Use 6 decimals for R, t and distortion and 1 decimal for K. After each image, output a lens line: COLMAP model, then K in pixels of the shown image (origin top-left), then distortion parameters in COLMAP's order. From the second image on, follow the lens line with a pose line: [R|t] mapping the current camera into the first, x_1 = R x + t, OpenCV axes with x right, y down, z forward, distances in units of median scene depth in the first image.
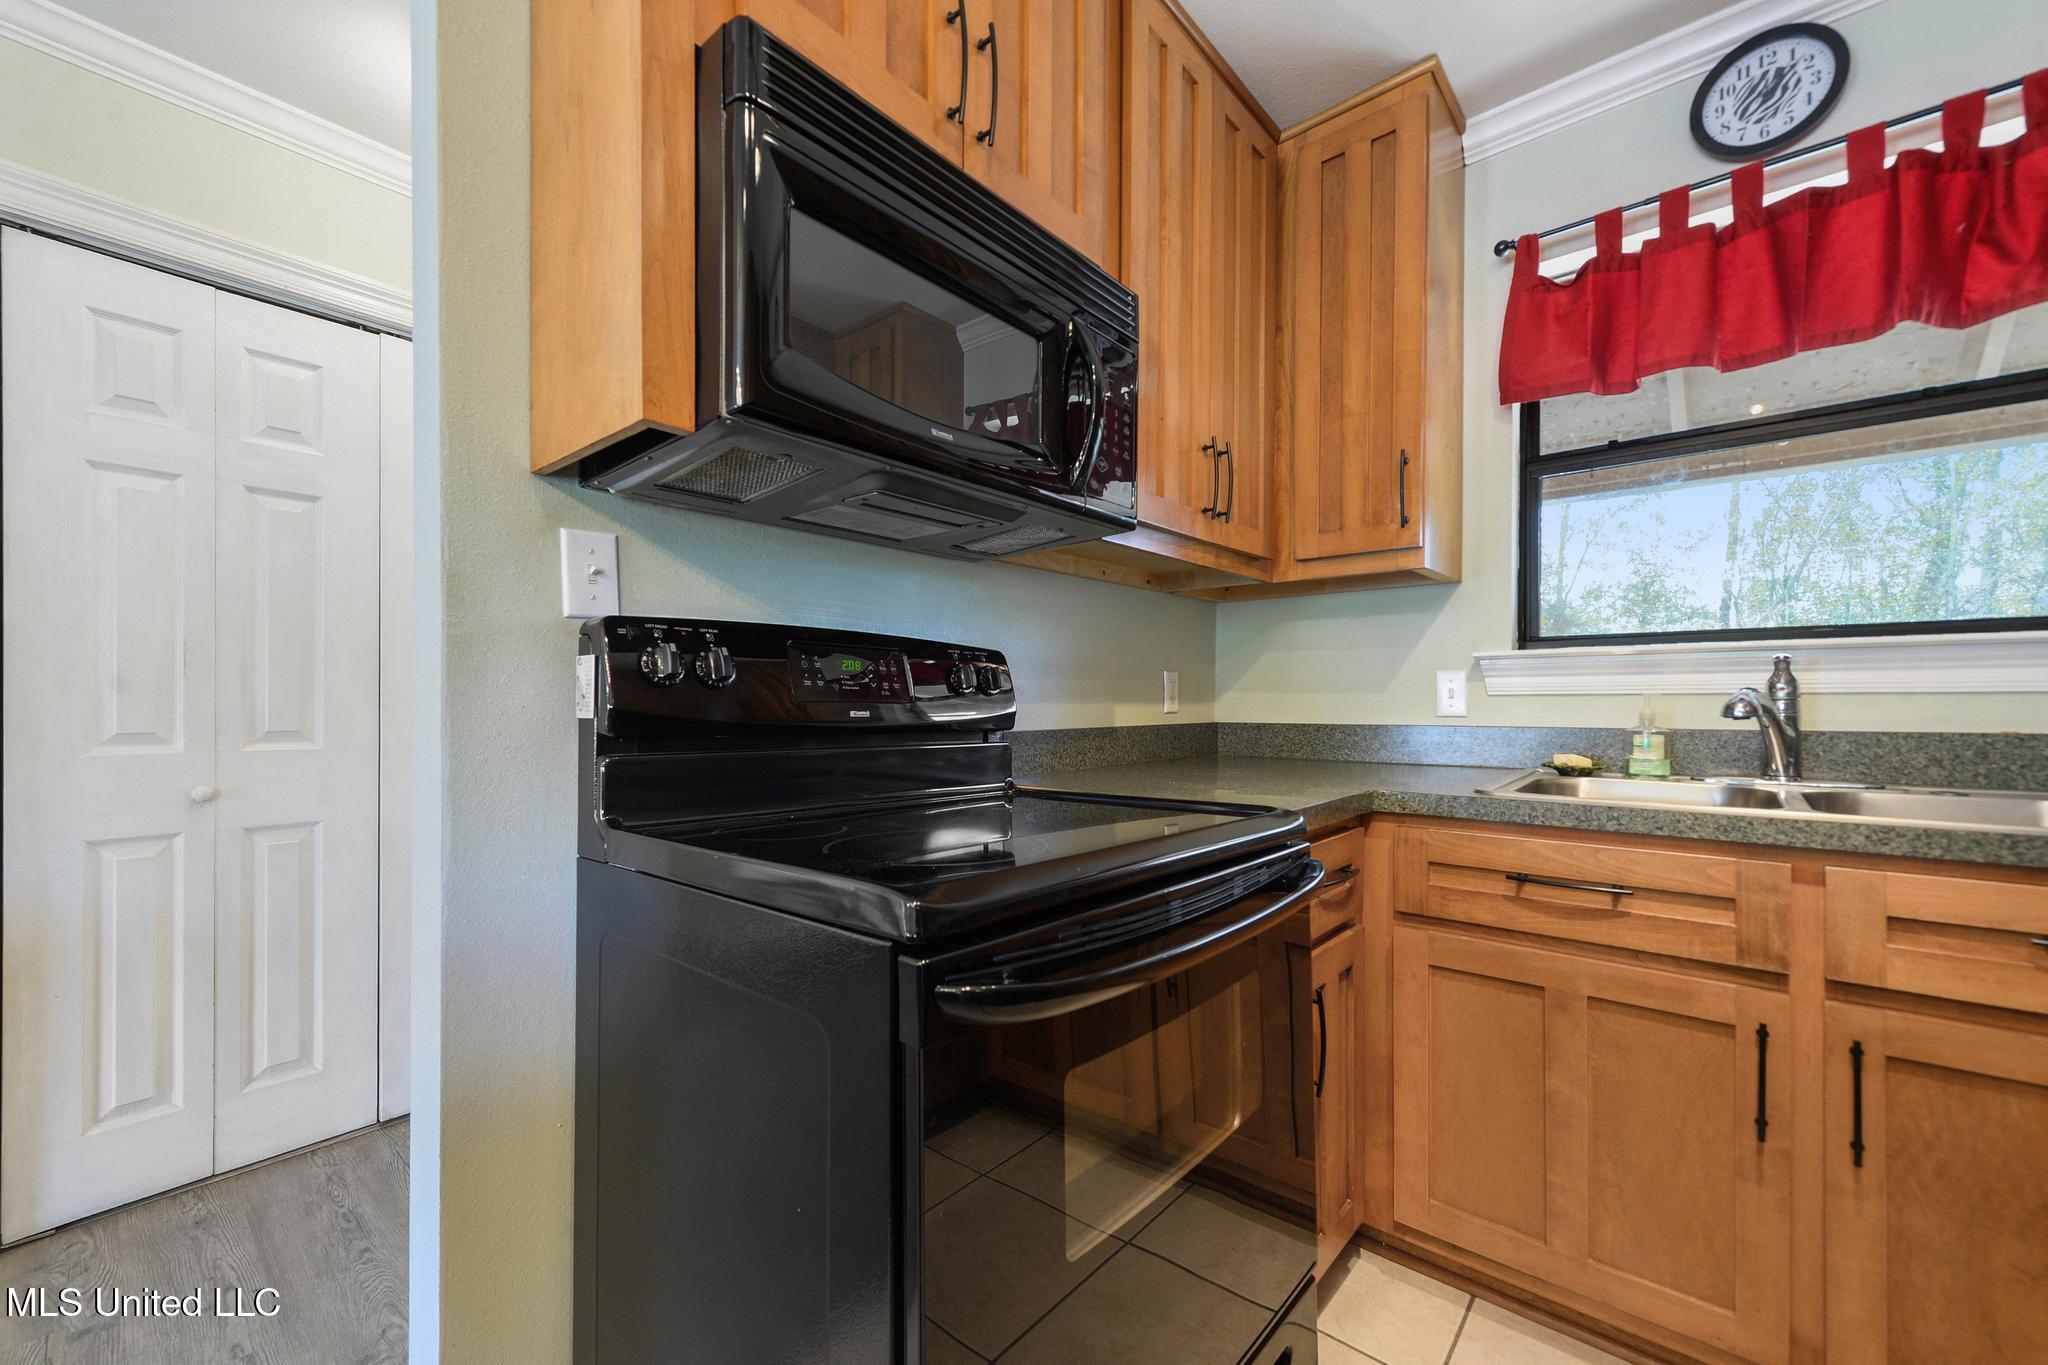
lens RADIAL K [[818.6, 0, 991.0], [0, 818.6, 704.3], [0, 0, 1]] dist [0.004943, 0.000310]
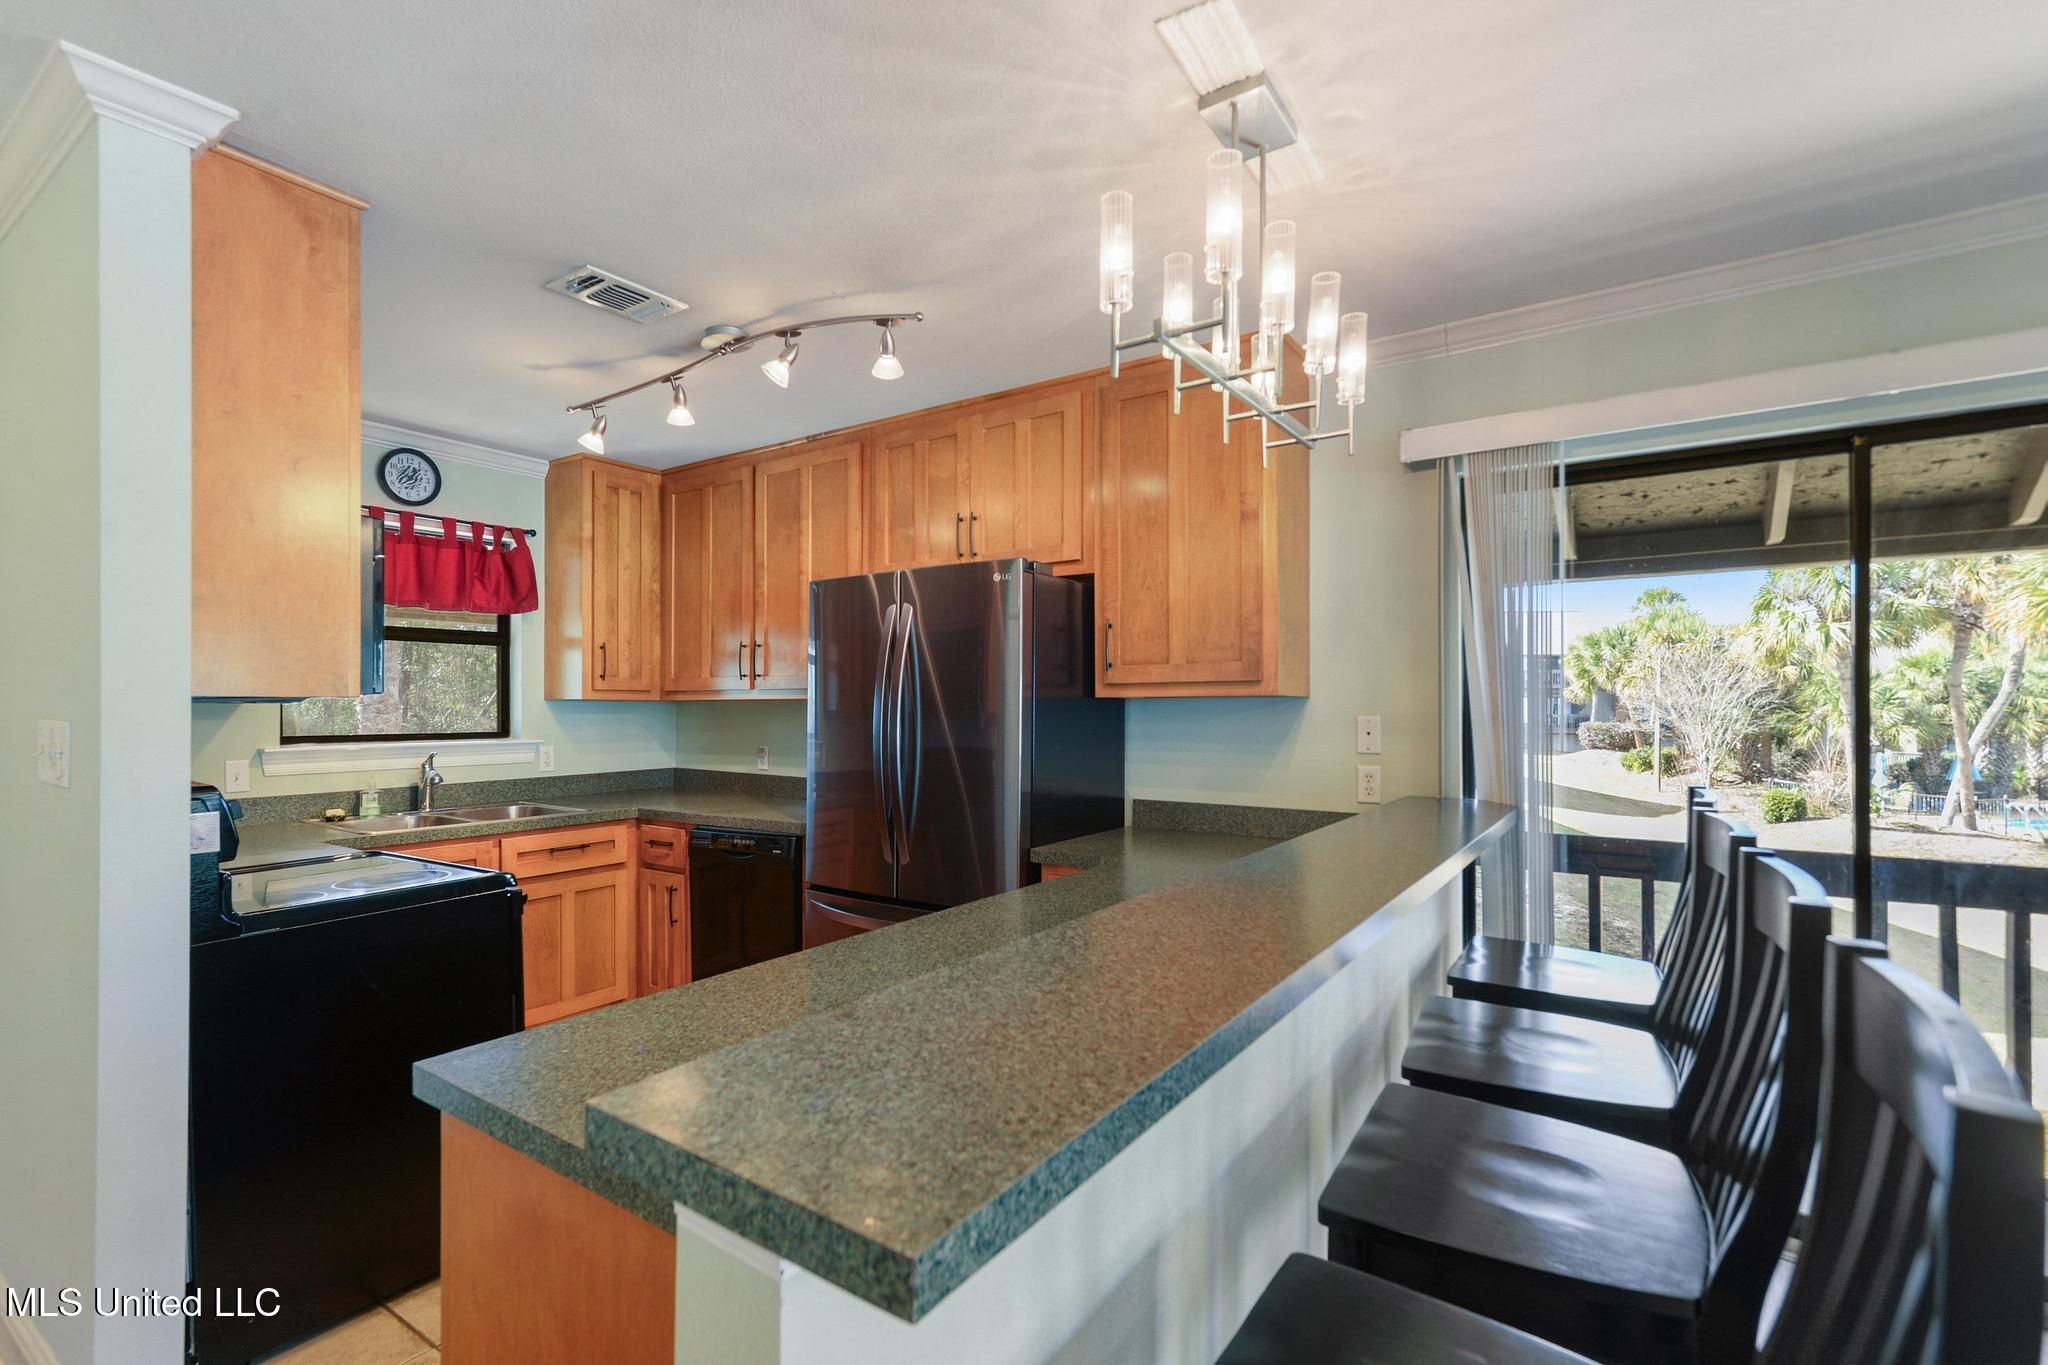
lens RADIAL K [[943.7, 0, 1021.1], [0, 943.7, 702.4], [0, 0, 1]] dist [0.003254, 0.000472]
pose [[-0.126624, 0.001889, 0.991949, -1.690699], [0.005375, 0.999985, -0.001218, -0.178322], [-0.991936, 0.005177, -0.126632, -0.223024]]
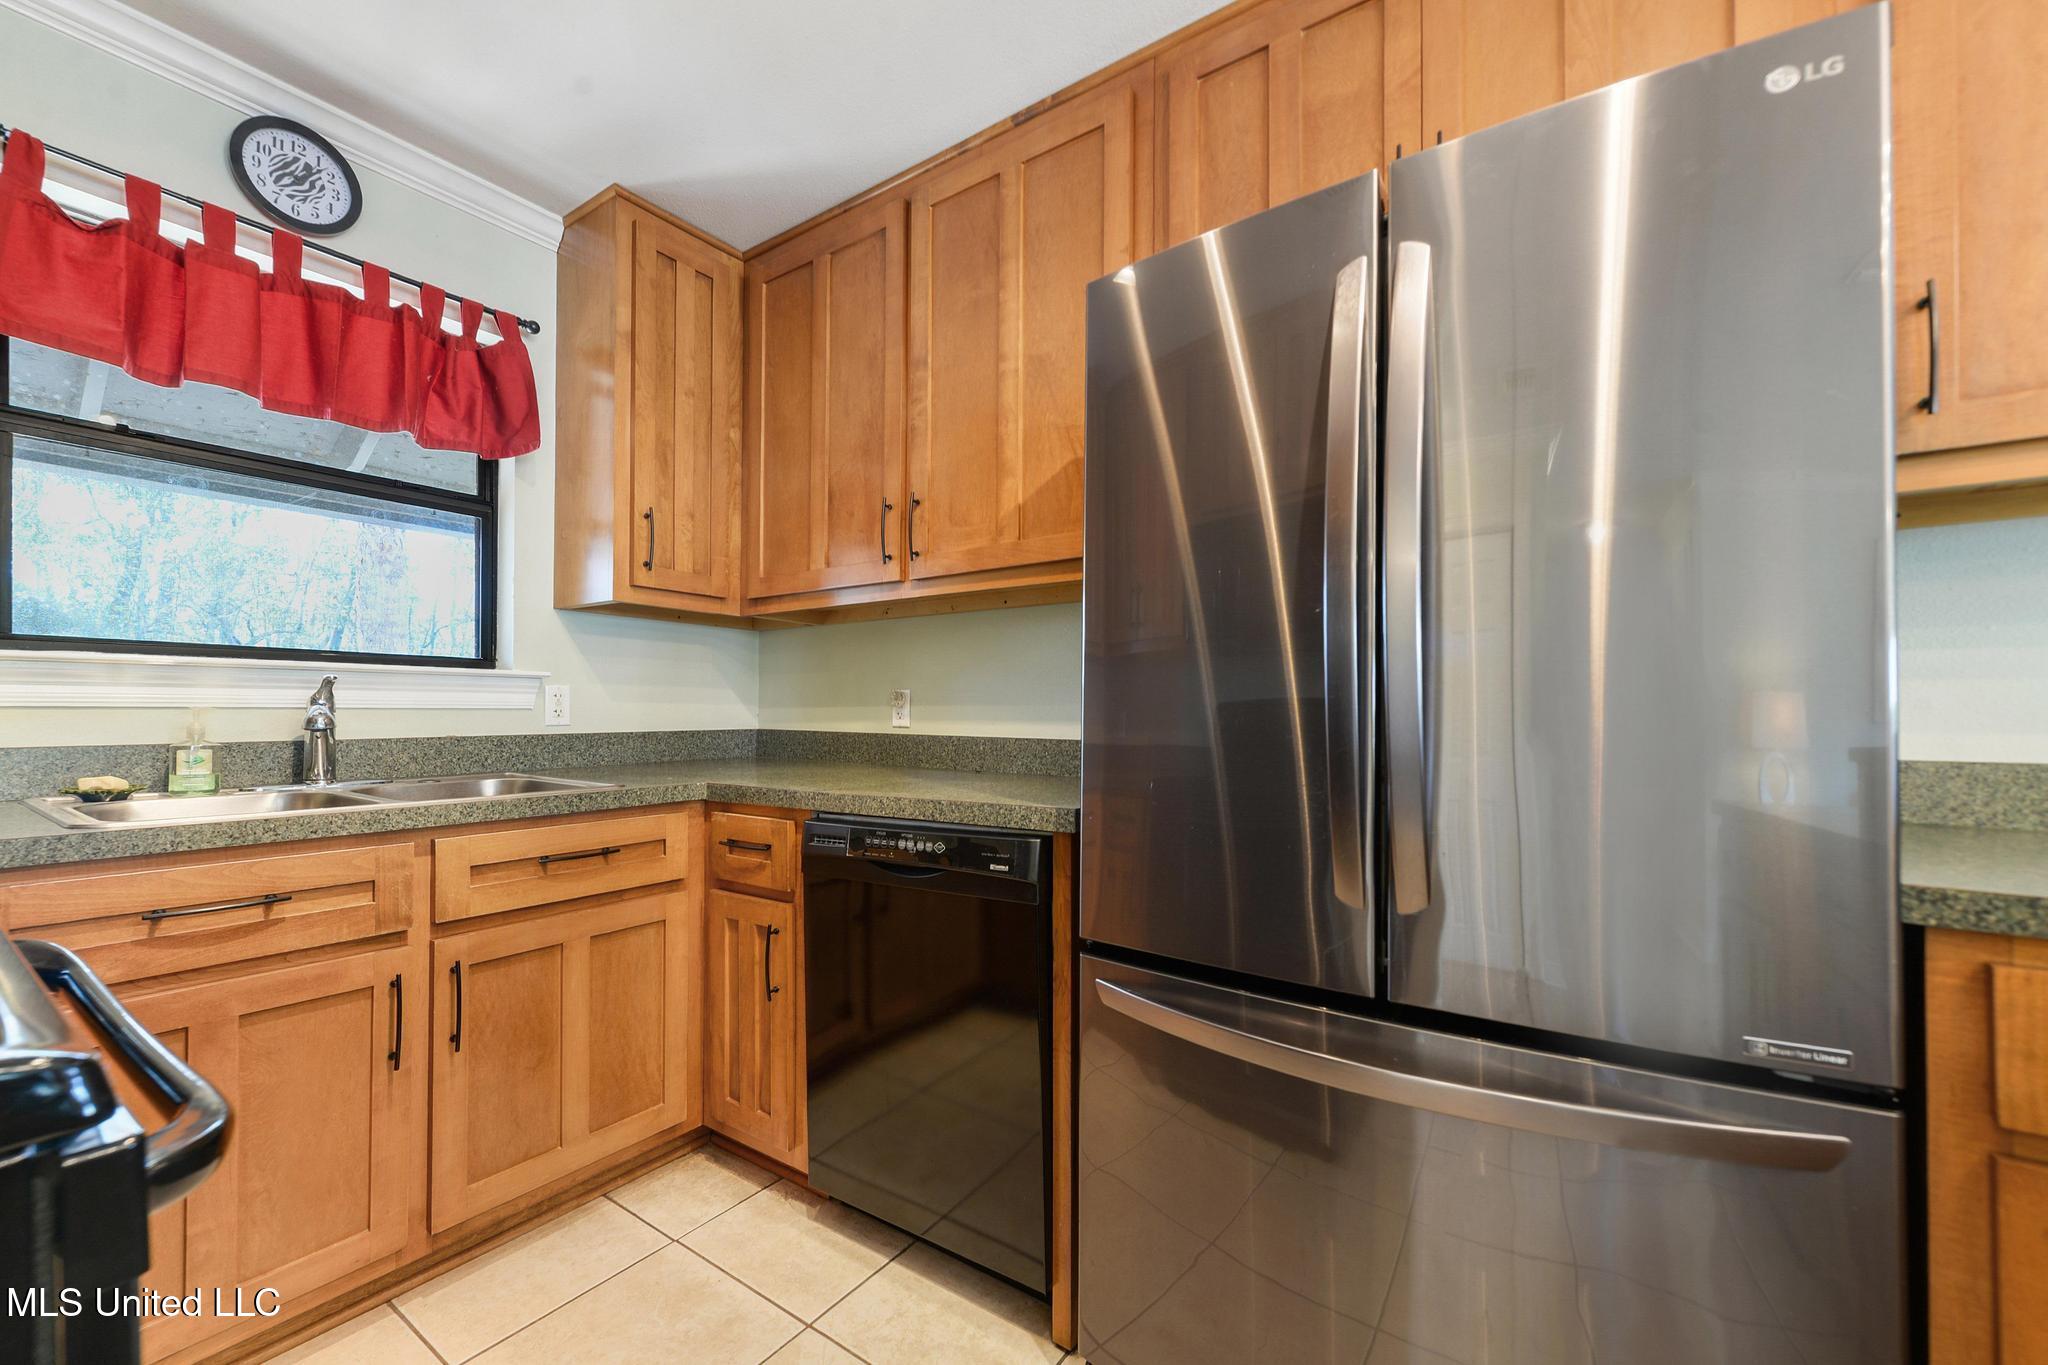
lens RADIAL K [[818.6, 0, 1016.4], [0, 818.6, 707.1], [0, 0, 1]] dist [0.004943, 0.000310]
pose [[-0.116562, 0.007705, 0.993153, -0.310000], [0.001725, 0.999970, -0.007556, -0.004117], [-0.993182, 0.000833, -0.116572, 0.163426]]
